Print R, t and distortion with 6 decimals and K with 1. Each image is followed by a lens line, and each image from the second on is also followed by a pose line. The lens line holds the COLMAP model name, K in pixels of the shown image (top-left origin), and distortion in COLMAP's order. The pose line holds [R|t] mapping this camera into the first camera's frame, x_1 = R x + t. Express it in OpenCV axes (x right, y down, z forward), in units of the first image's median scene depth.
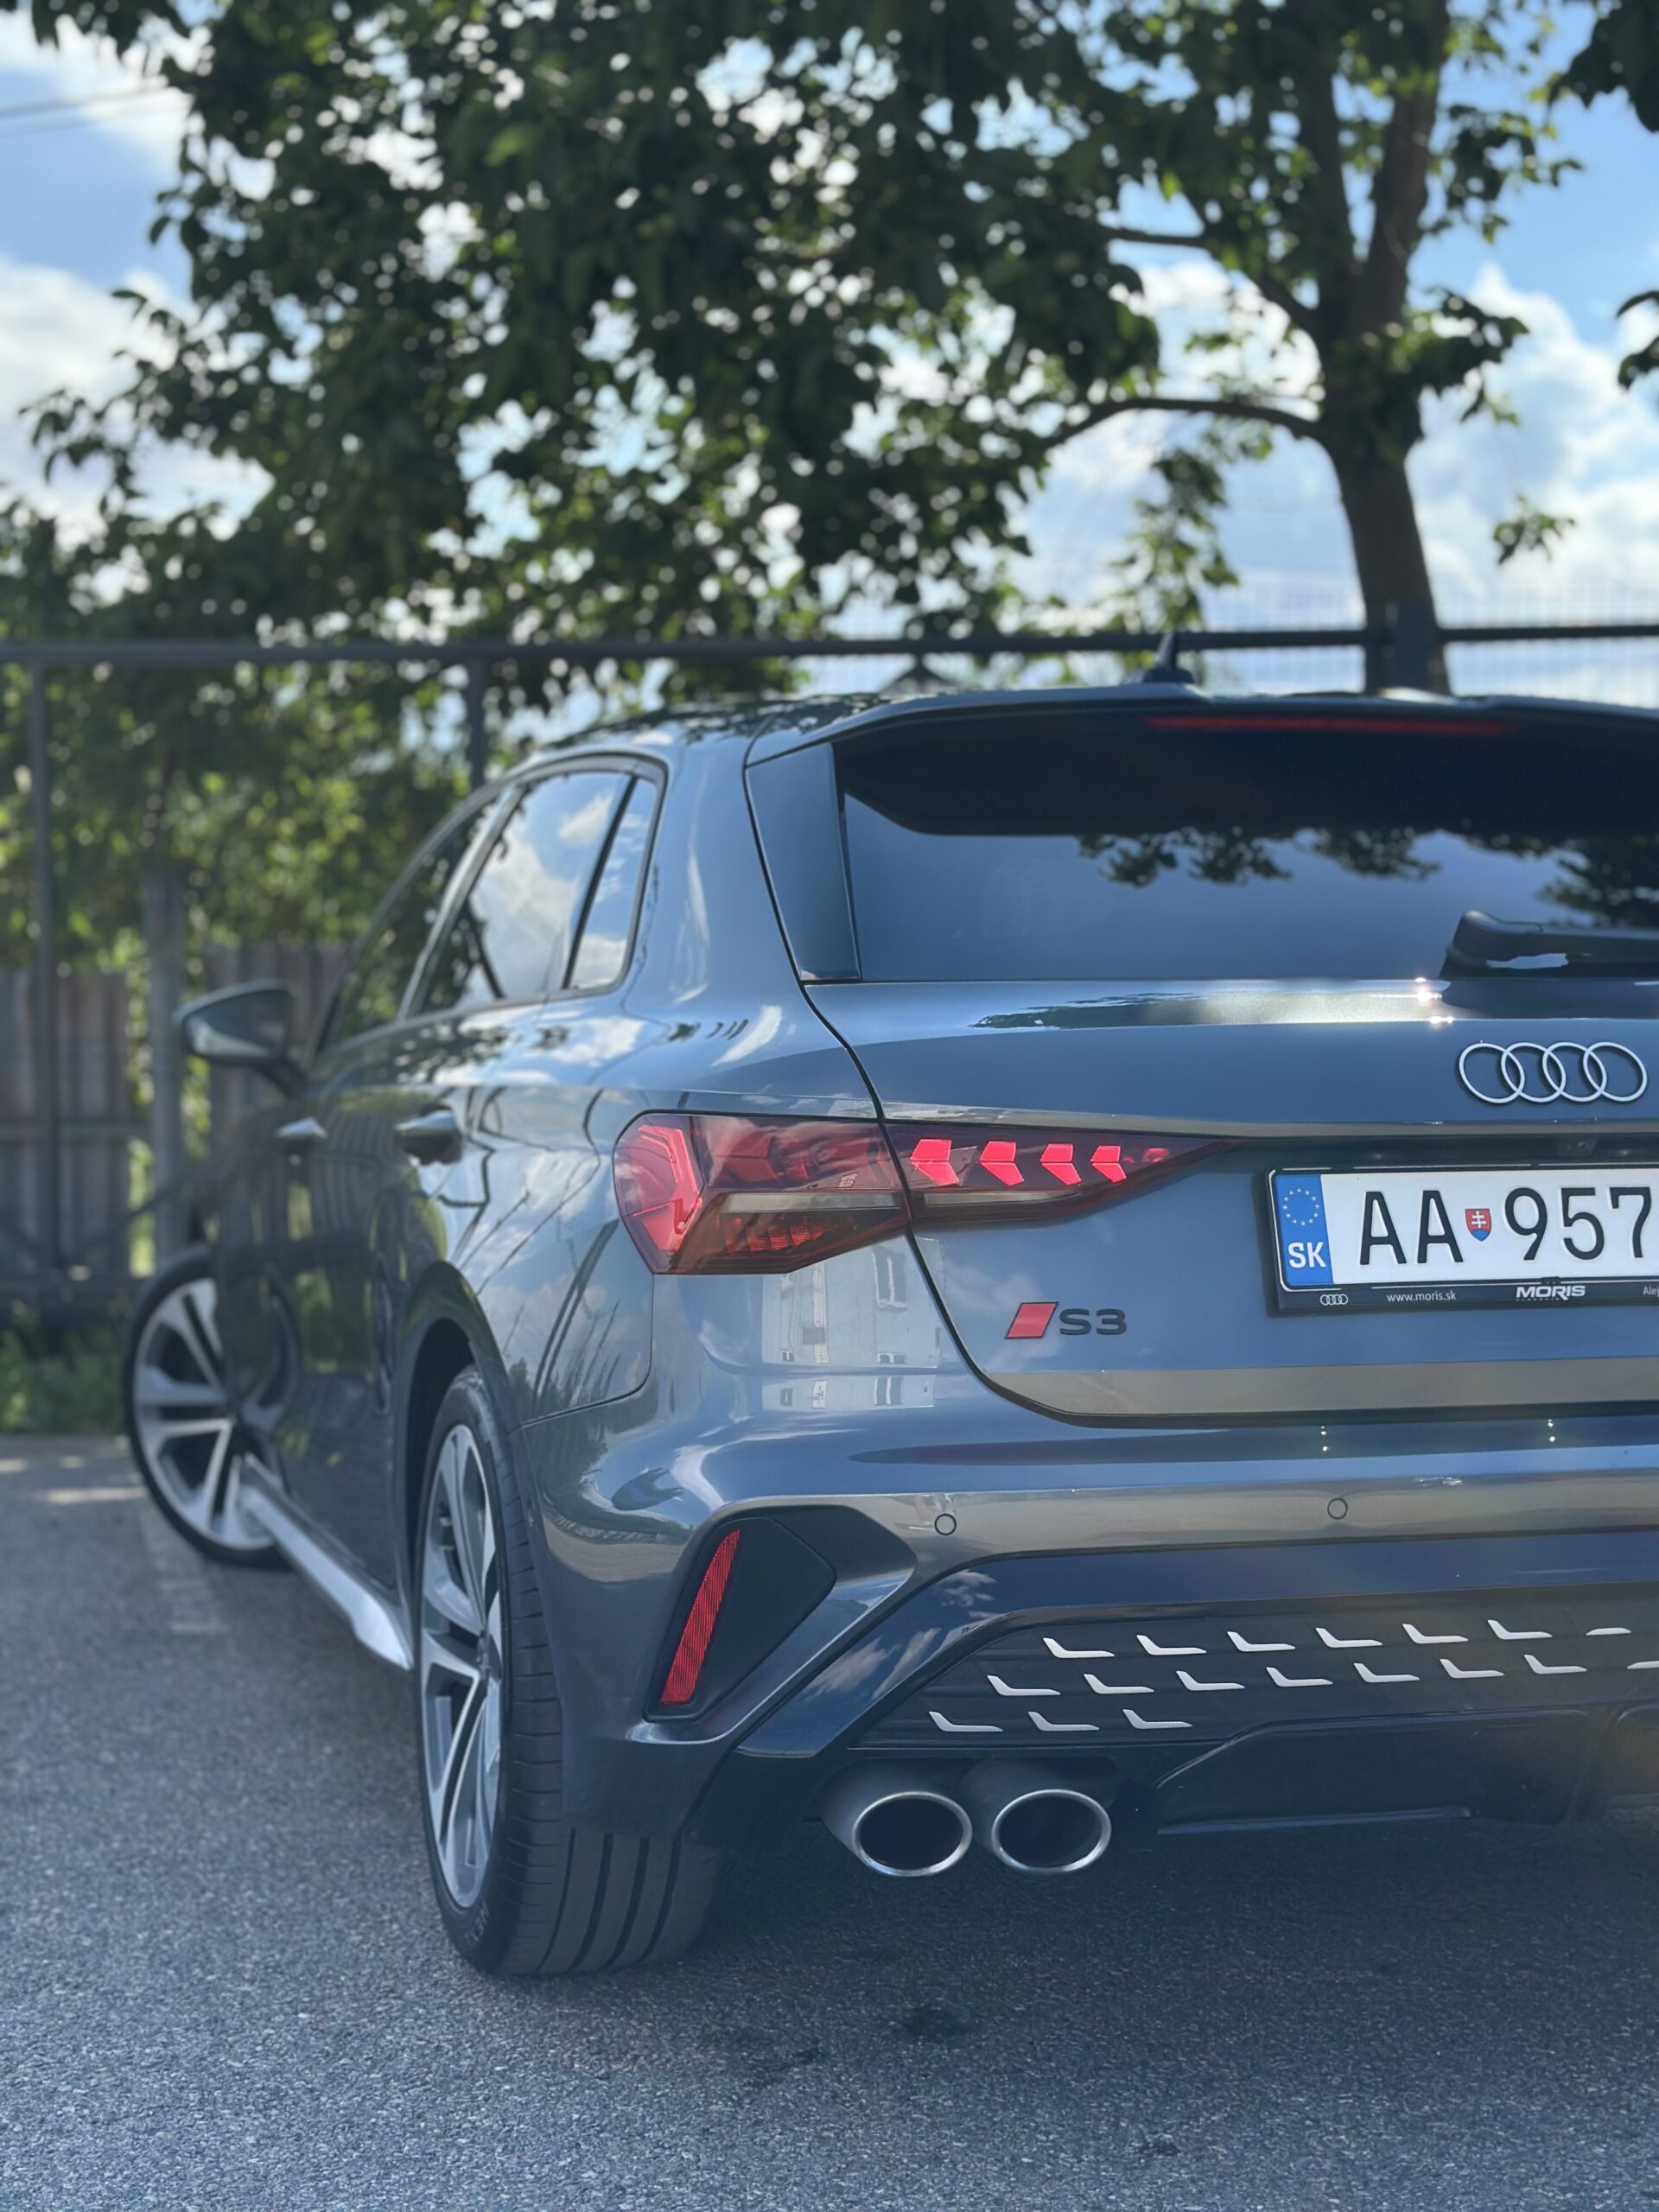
lens RADIAL K [[3079.9, 0, 774.3], [0, 3079.9, 1096.9], [0, 0, 1]] dist [0.120555, 0.000000]
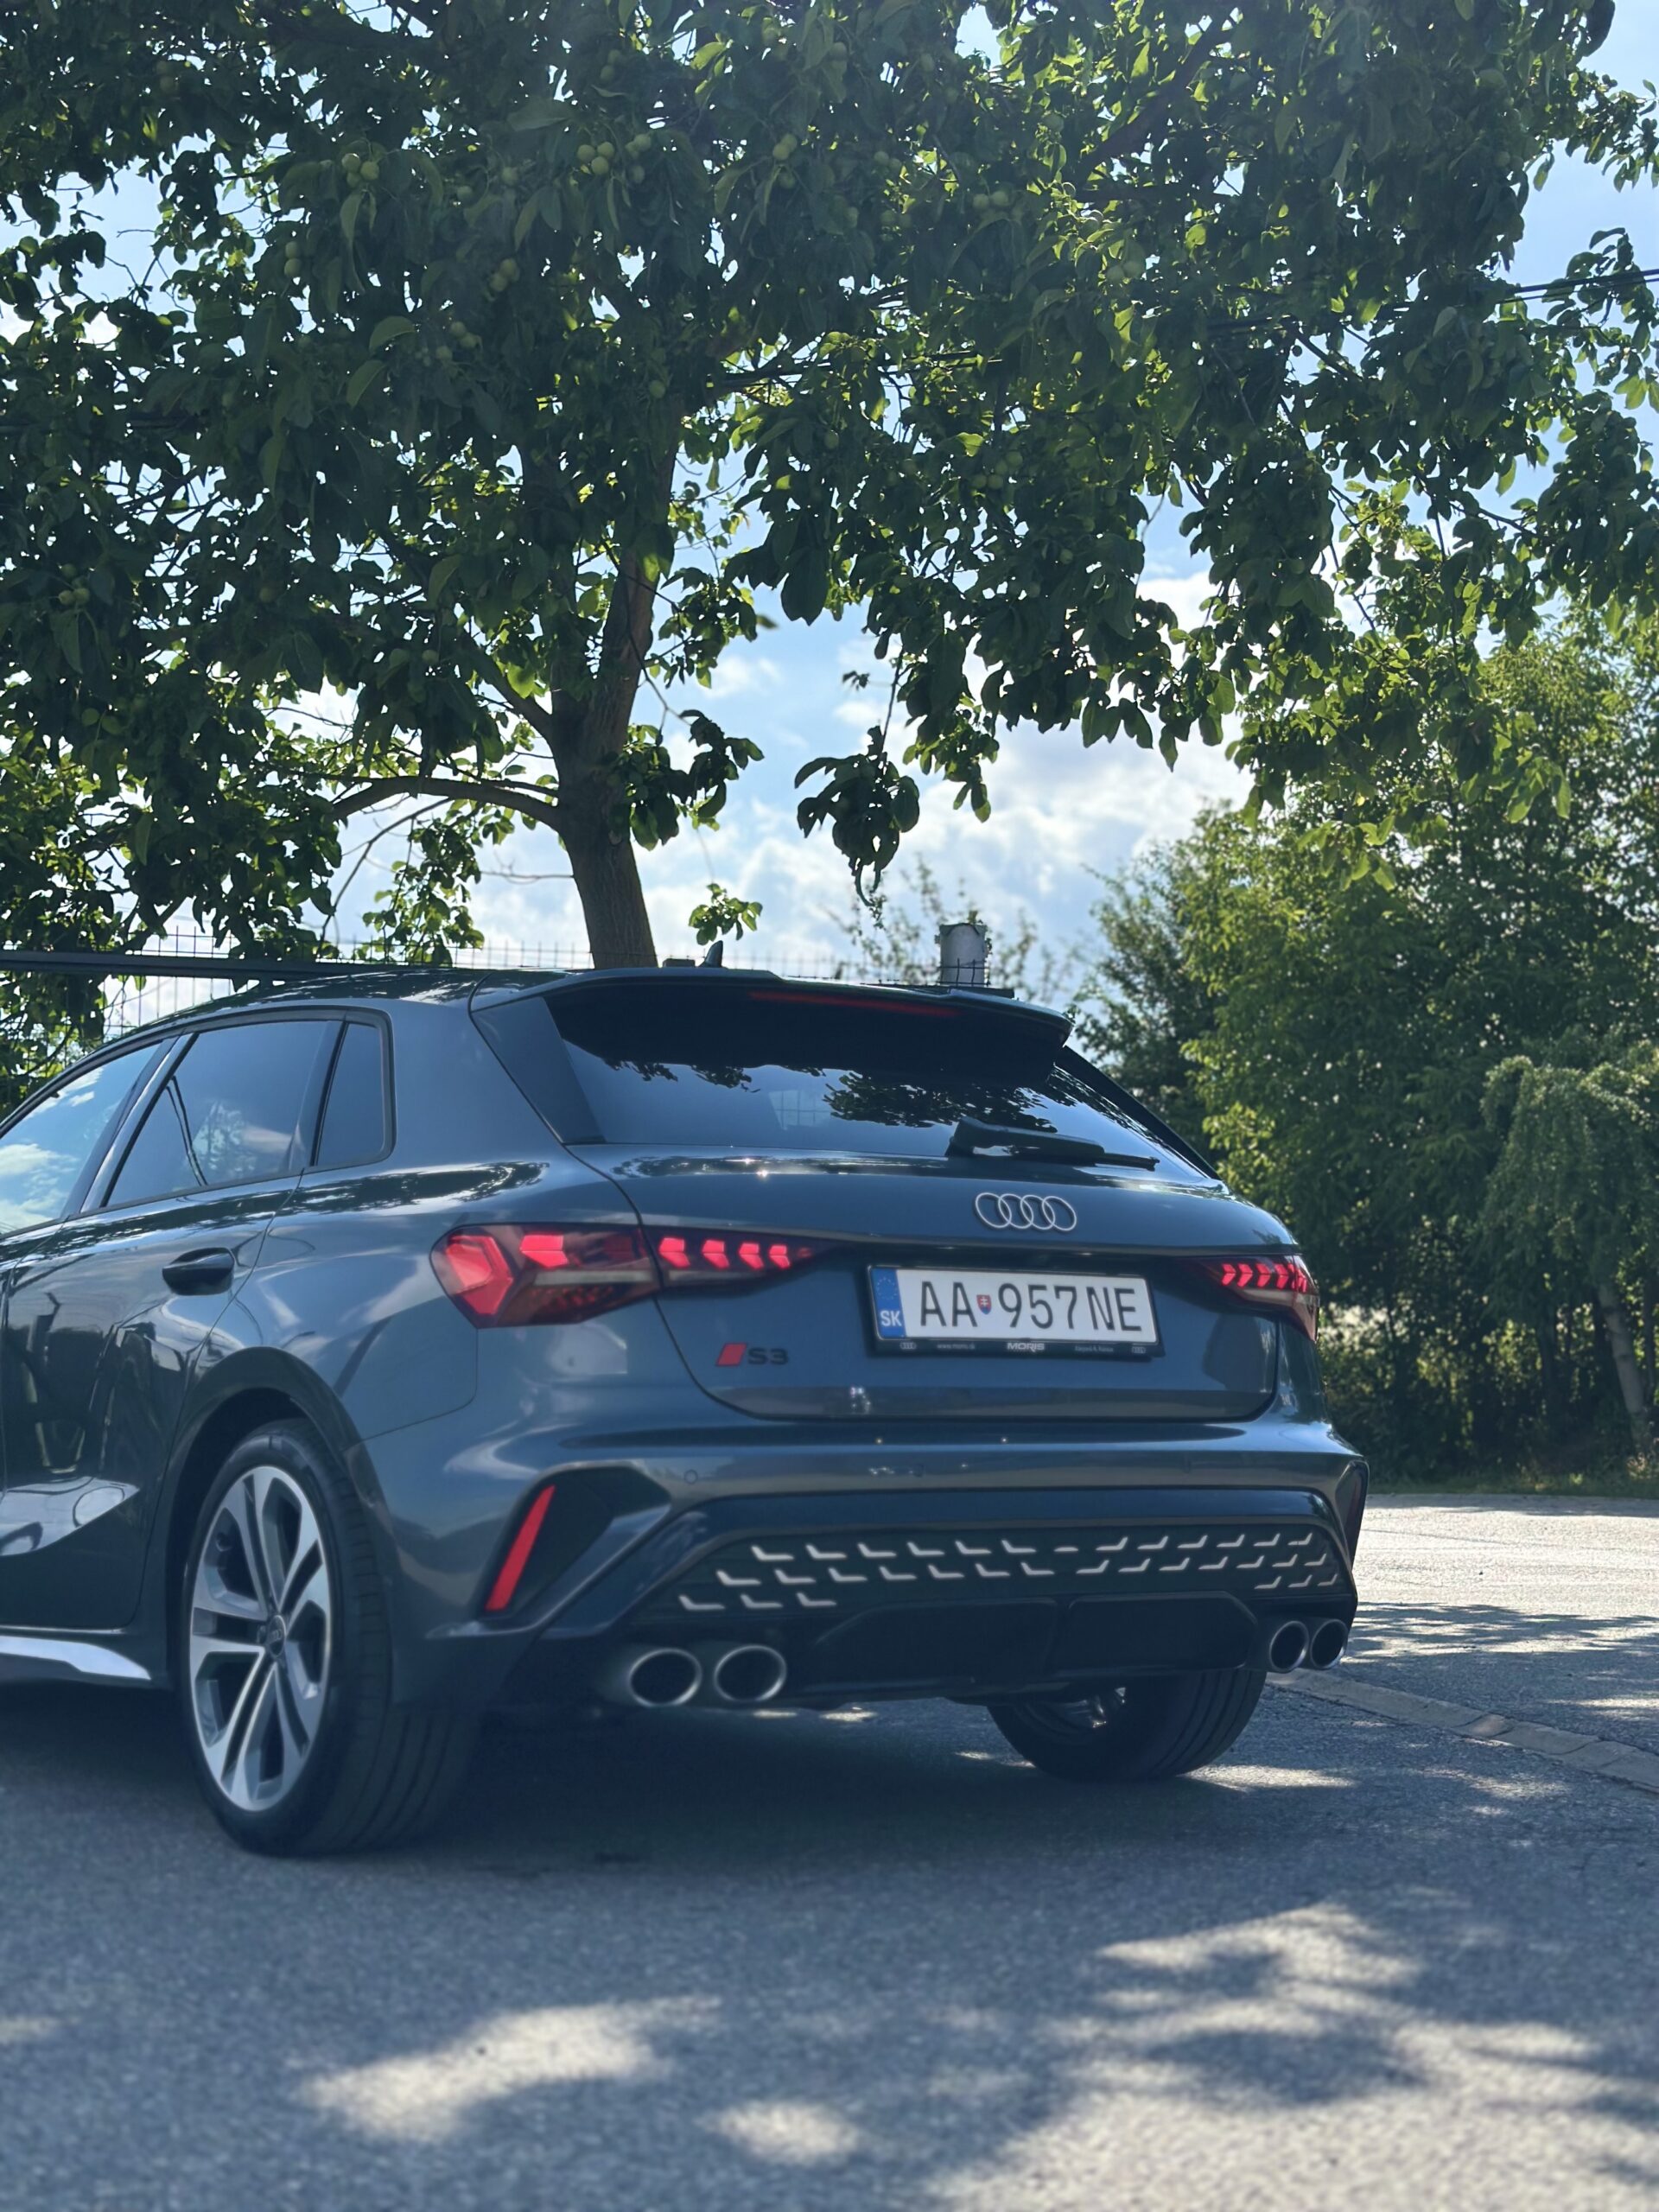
lens RADIAL K [[3079.9, 0, 847.4], [0, 3079.9, 1117.7], [0, 0, 1]] dist [0.120555, 0.000000]
pose [[0.947059, 0.037461, 0.318868, -0.357353], [-0.001004, 0.993511, -0.113736, 0.127681], [-0.321059, 0.107394, 0.940950, -0.499843]]
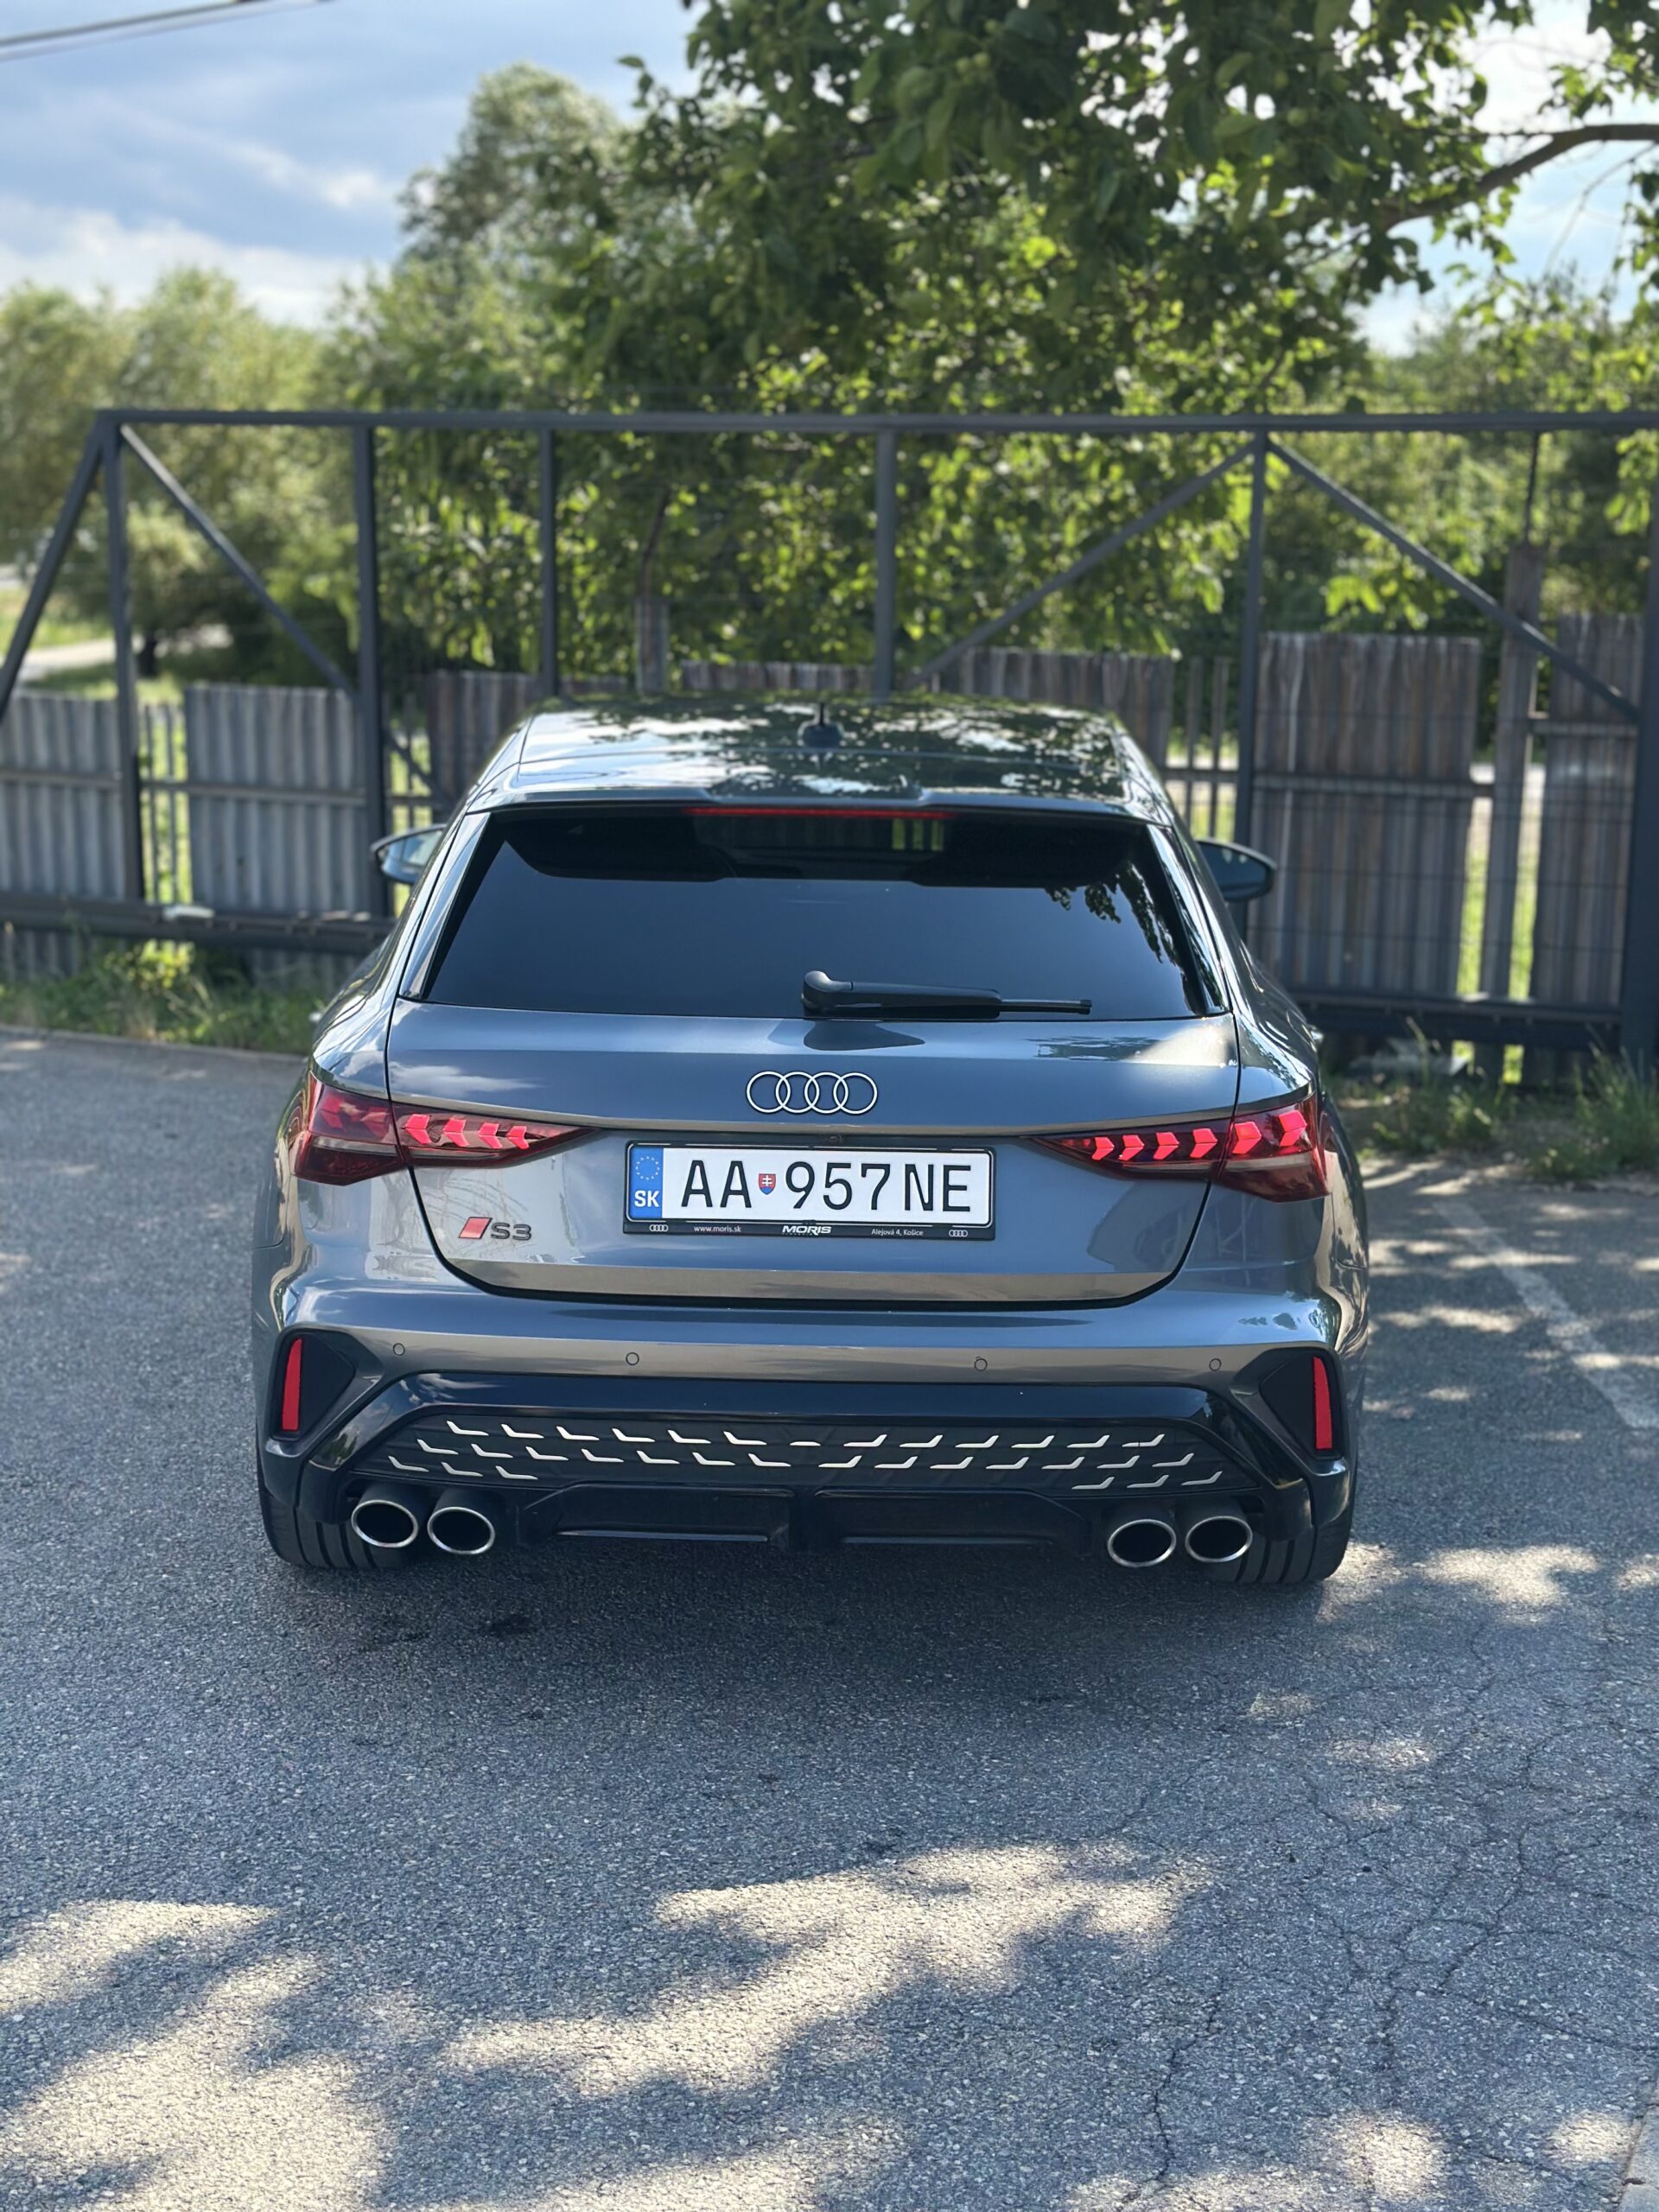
lens RADIAL K [[3079.9, 0, 822.2], [0, 3079.9, 1088.8], [0, 0, 1]] dist [0.120555, 0.000000]
pose [[0.962689, 0.070247, -0.261335, 0.664876], [-0.029223, 0.987059, 0.157672, -0.256525], [0.269029, -0.144152, 0.952283, -0.484168]]
